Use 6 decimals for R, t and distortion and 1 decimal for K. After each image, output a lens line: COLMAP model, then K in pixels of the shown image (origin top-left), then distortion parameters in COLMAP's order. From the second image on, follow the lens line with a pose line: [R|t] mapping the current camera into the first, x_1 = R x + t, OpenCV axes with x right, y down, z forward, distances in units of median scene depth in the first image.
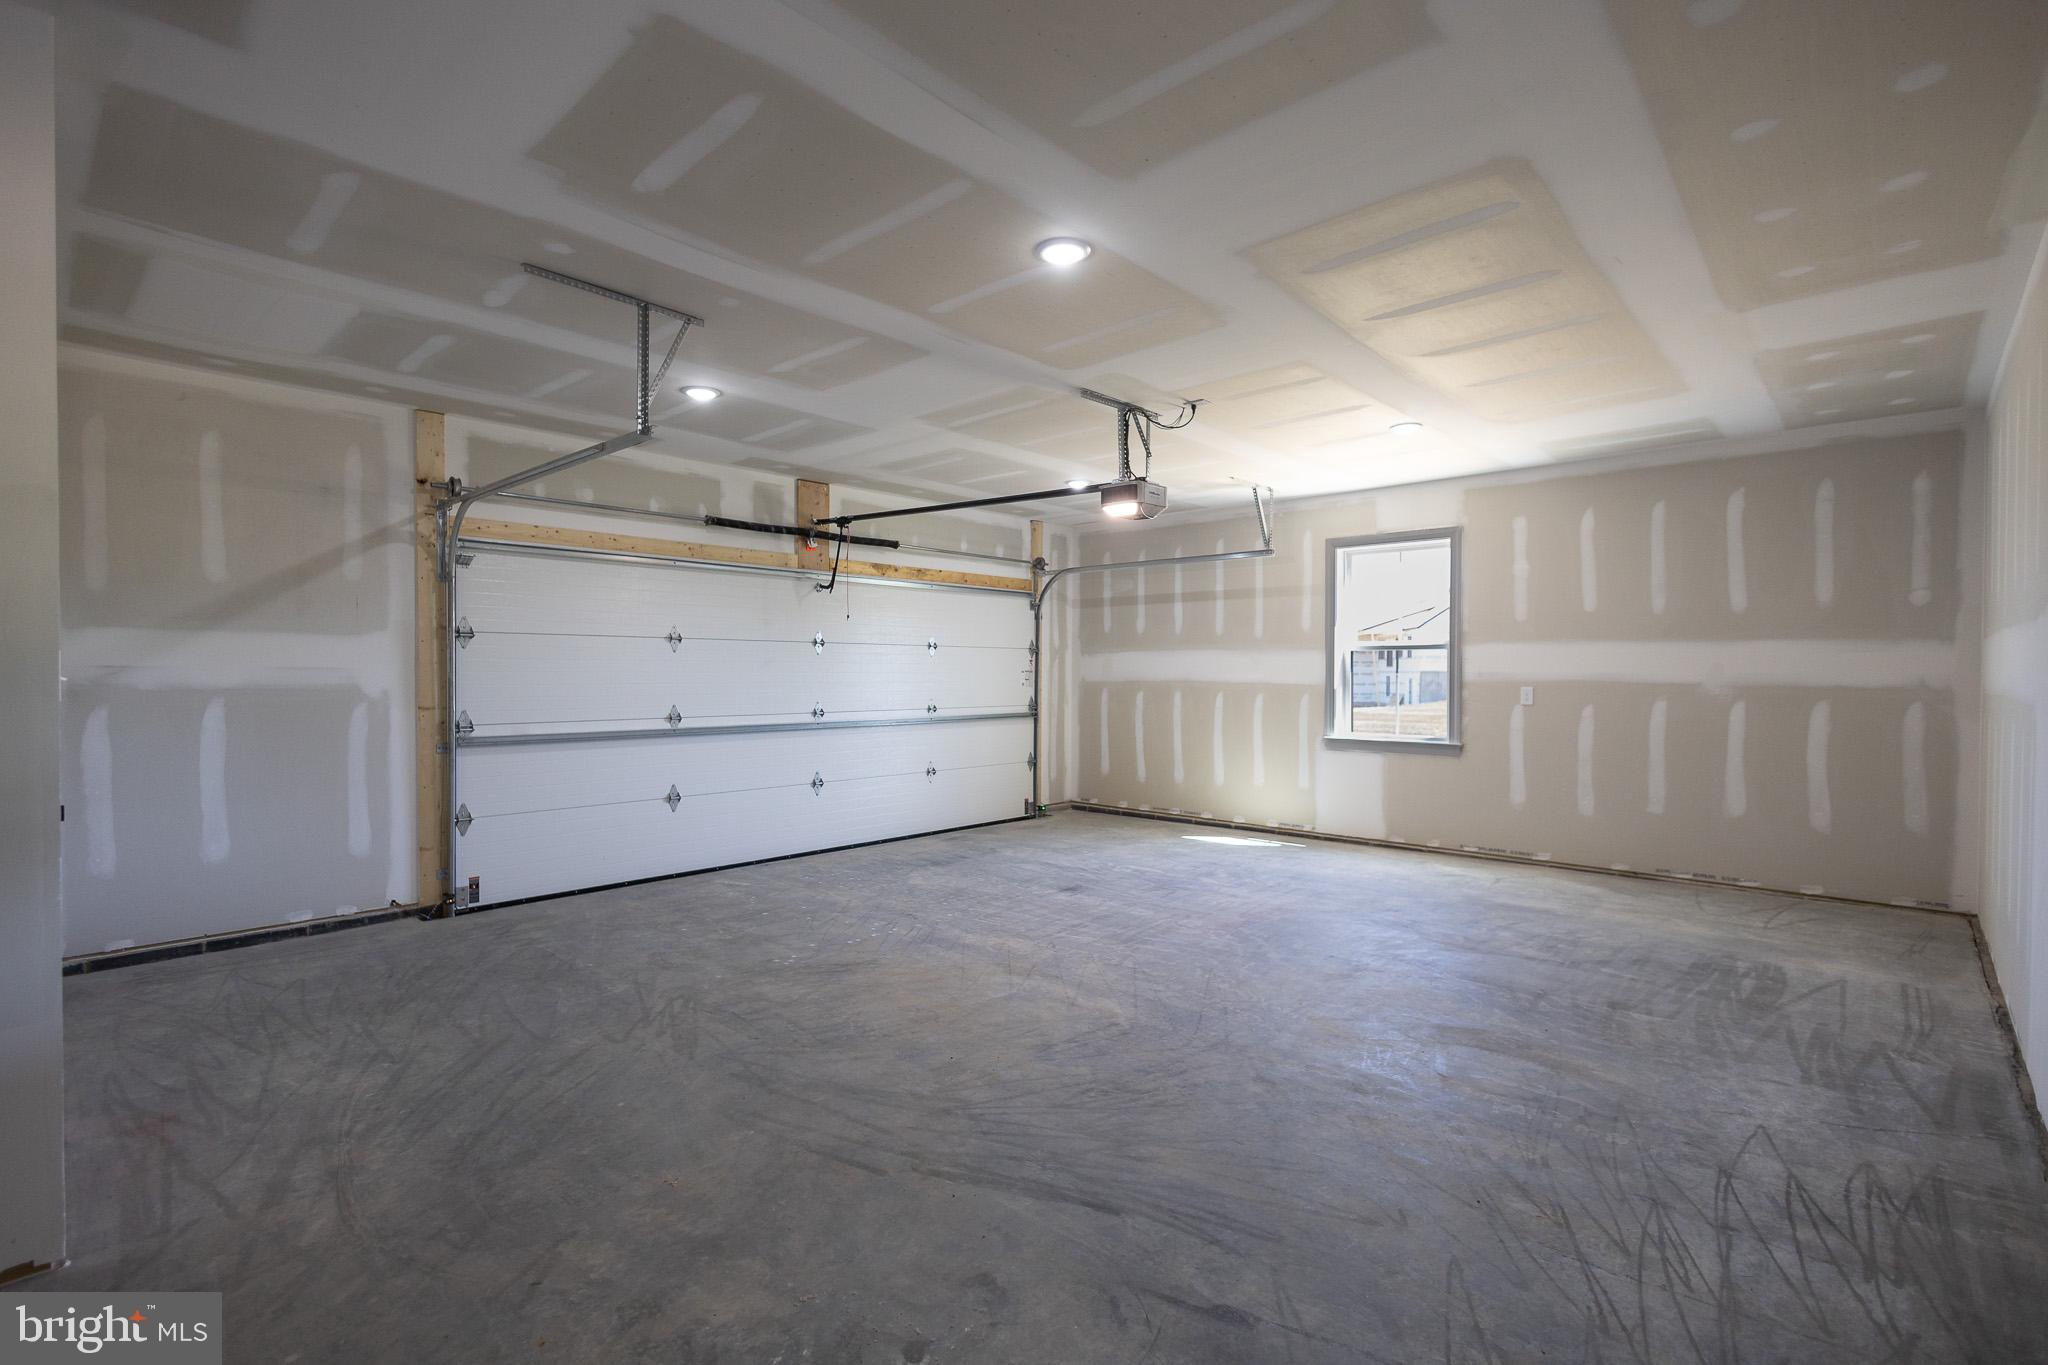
lens RADIAL K [[938.7, 0, 1024.0], [0, 938.7, 682.5], [0, 0, 1]] dist [-0.000668, 0.000385]
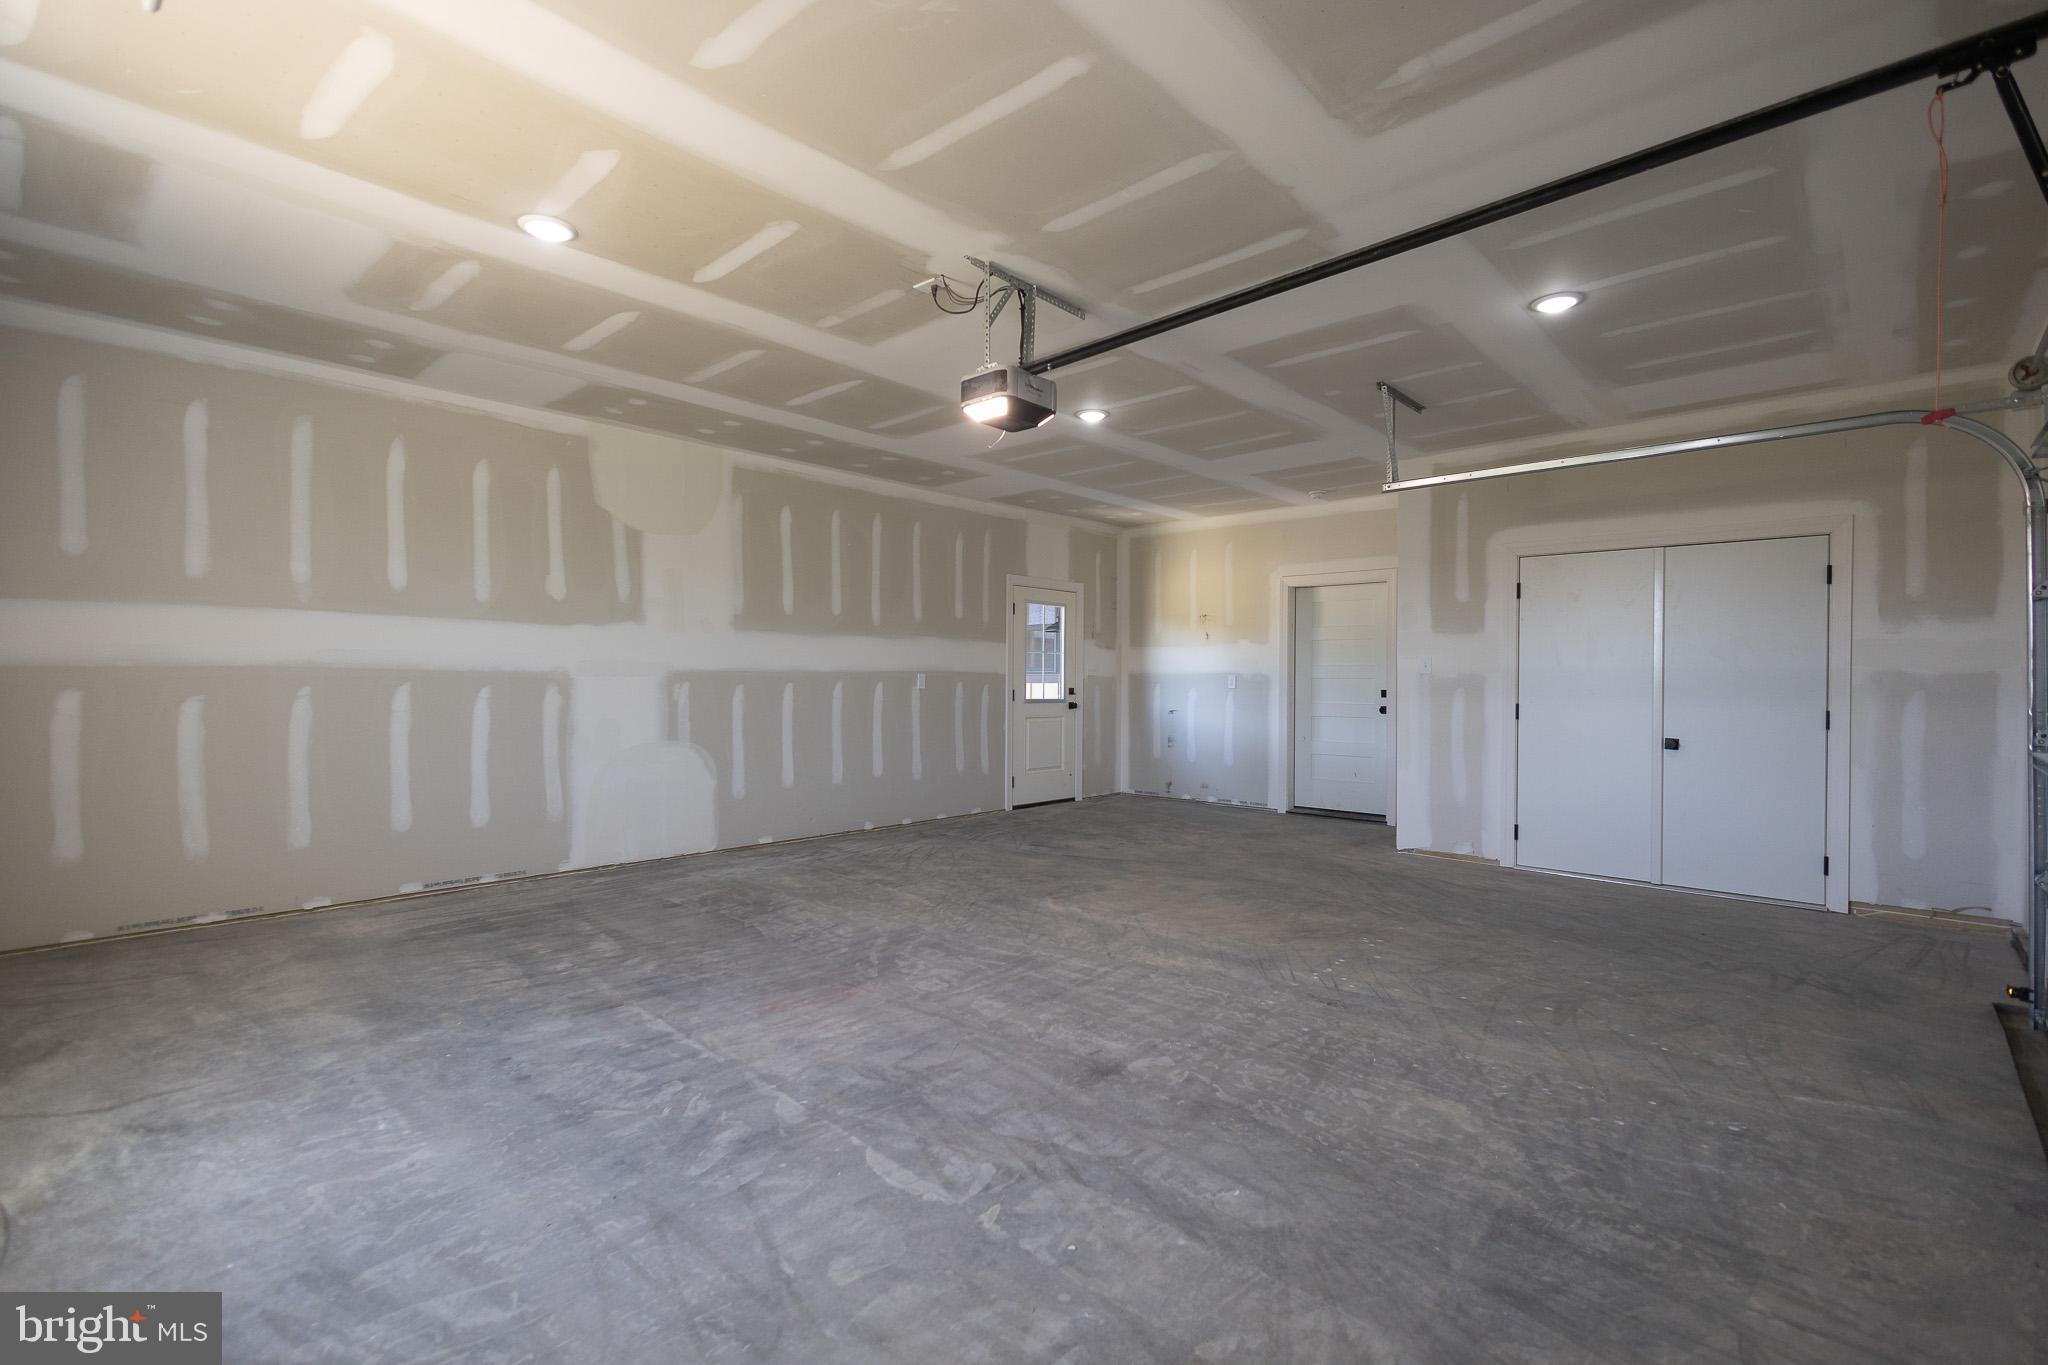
lens RADIAL K [[938.7, 0, 1024.0], [0, 938.7, 682.5], [0, 0, 1]] dist [-0.000668, 0.000385]
pose [[-0.999958, -0.007587, -0.005131, 0.117162], [-0.007666, 0.999850, 0.015518, 0.005617], [0.005013, 0.015557, -0.999866, 1.853058]]
